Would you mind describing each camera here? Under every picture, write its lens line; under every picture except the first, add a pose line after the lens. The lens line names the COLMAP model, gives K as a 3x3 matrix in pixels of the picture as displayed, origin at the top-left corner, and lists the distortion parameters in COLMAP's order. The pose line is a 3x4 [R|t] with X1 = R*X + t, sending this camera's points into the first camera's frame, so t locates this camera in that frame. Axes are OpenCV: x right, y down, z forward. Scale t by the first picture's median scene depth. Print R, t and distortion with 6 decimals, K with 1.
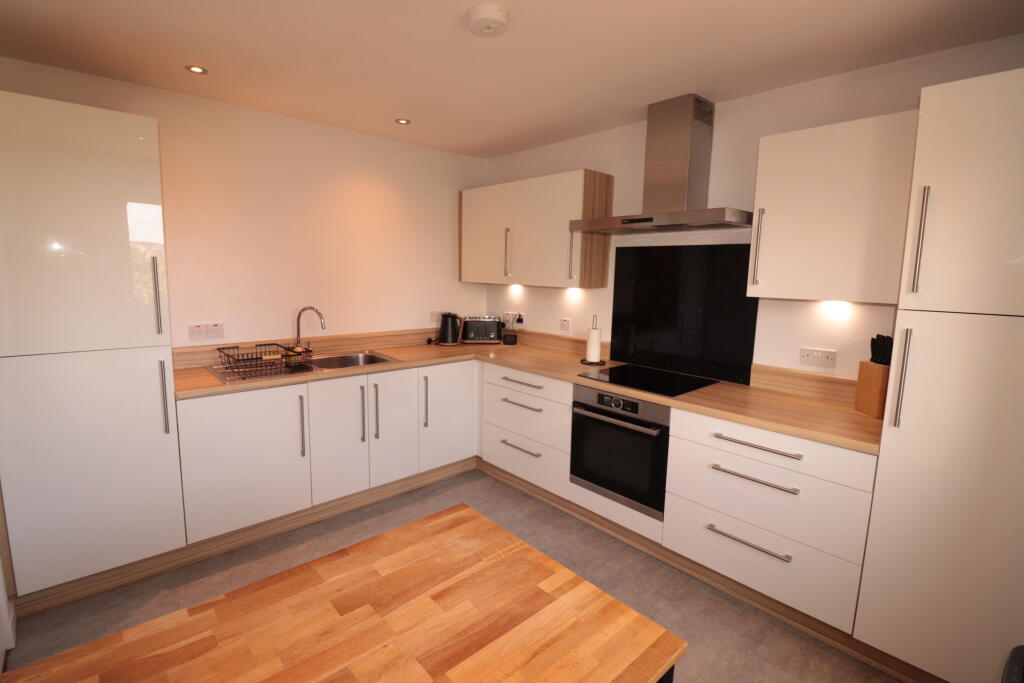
lens RADIAL K [[471.5, 0, 501.7], [0, 471.5, 338.0], [0, 0, 1]] dist [-0.004048, -0.011320]
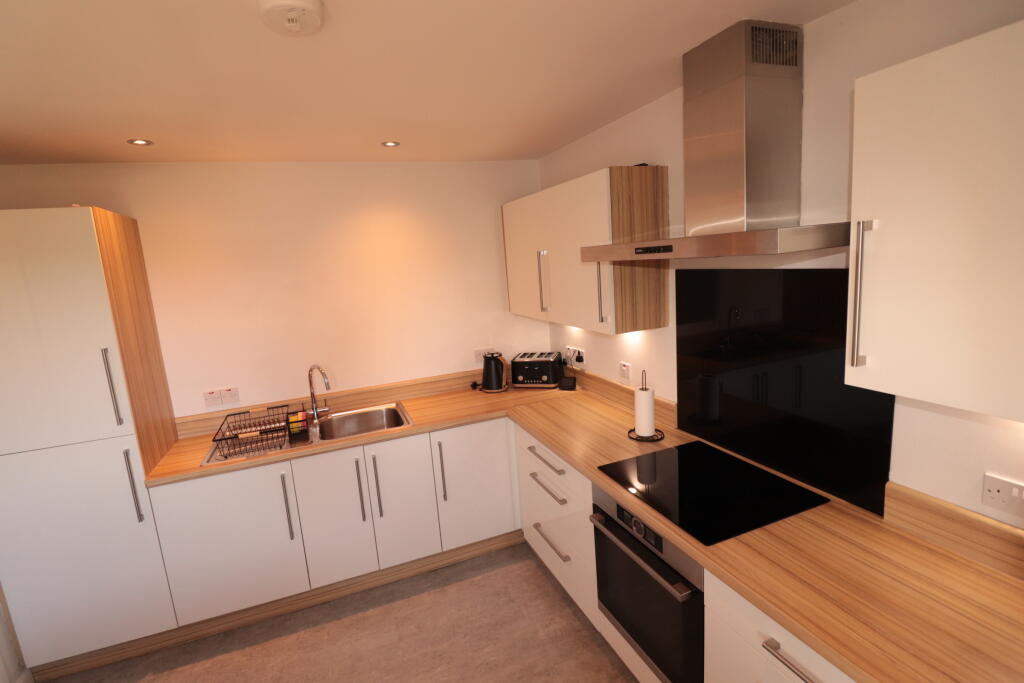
lens RADIAL K [[471.5, 0, 501.7], [0, 471.5, 338.0], [0, 0, 1]] dist [-0.004048, -0.011320]
pose [[0.930325, -0.030444, -0.365469, 0.276297], [0.044001, 0.998616, 0.028820, -0.134083], [0.364086, -0.042893, 0.930377, 0.285450]]
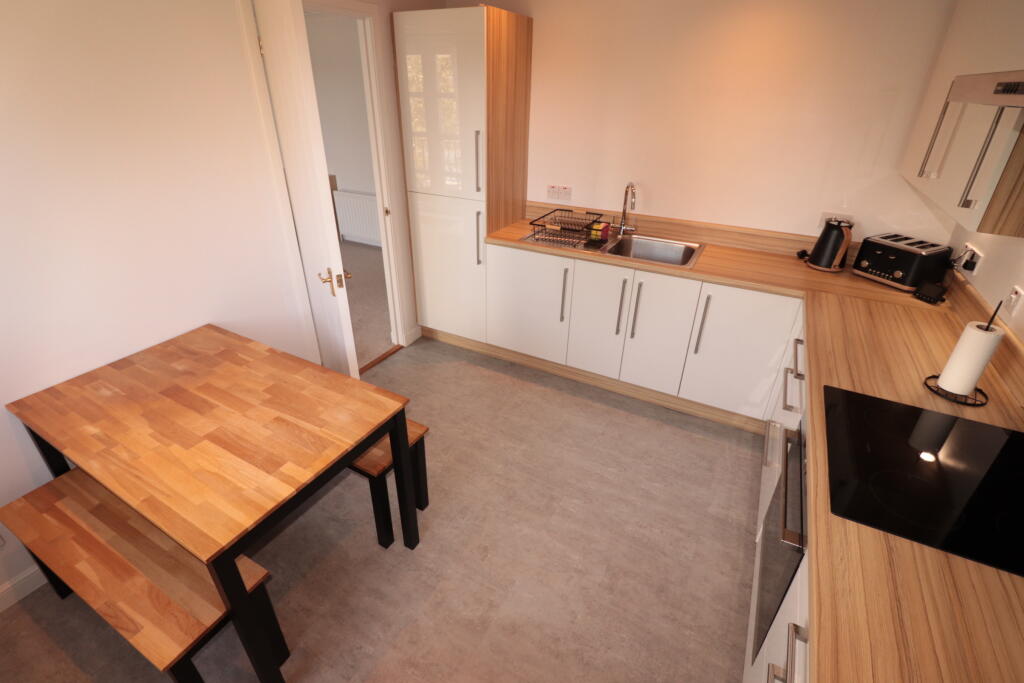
lens RADIAL K [[471.5, 0, 501.7], [0, 471.5, 338.0], [0, 0, 1]] dist [-0.004048, -0.011320]
pose [[0.321486, 0.429179, -0.844069, 0.458925], [-0.131852, 0.902994, 0.408921, -0.142042], [0.937690, -0.020170, 0.346888, 0.428229]]
